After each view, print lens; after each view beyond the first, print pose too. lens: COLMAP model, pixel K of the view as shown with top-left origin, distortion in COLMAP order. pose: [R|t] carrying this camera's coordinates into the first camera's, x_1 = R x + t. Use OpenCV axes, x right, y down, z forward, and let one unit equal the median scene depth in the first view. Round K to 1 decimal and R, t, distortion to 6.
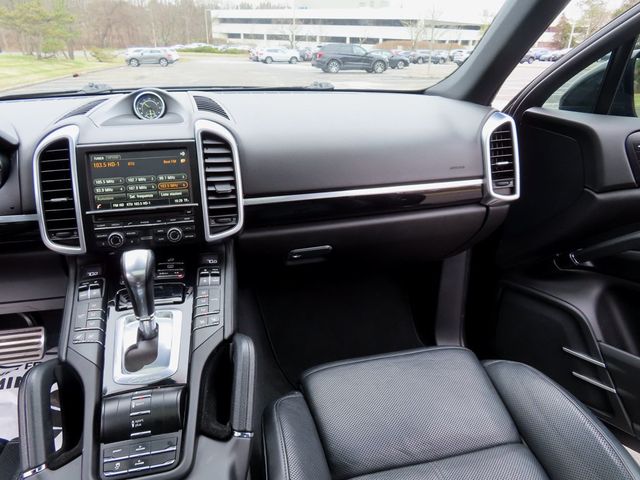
lens RADIAL K [[453.3, 0, 320.0], [0, 453.3, 240.0], [0, 0, 1]] dist [-0.011030, 0.001476]
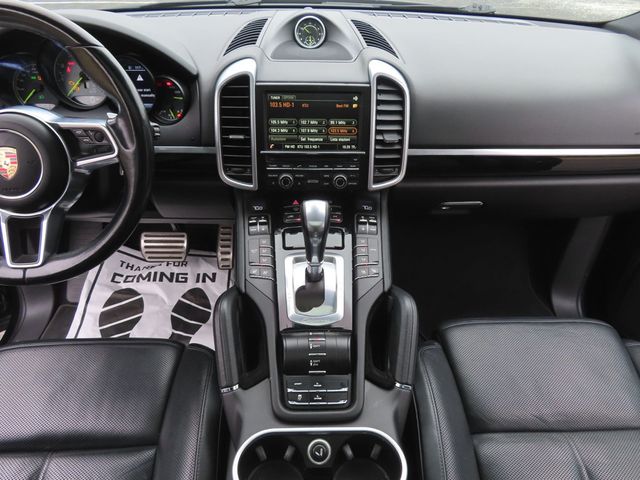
lens RADIAL K [[453.3, 0, 320.0], [0, 453.3, 240.0], [0, 0, 1]] dist [-0.011030, 0.001476]
pose [[0.980098, 0.136184, -0.144436, -0.204400], [-0.102074, 0.969756, 0.221707, -0.107116], [0.170260, -0.202552, 0.964357, -0.016781]]
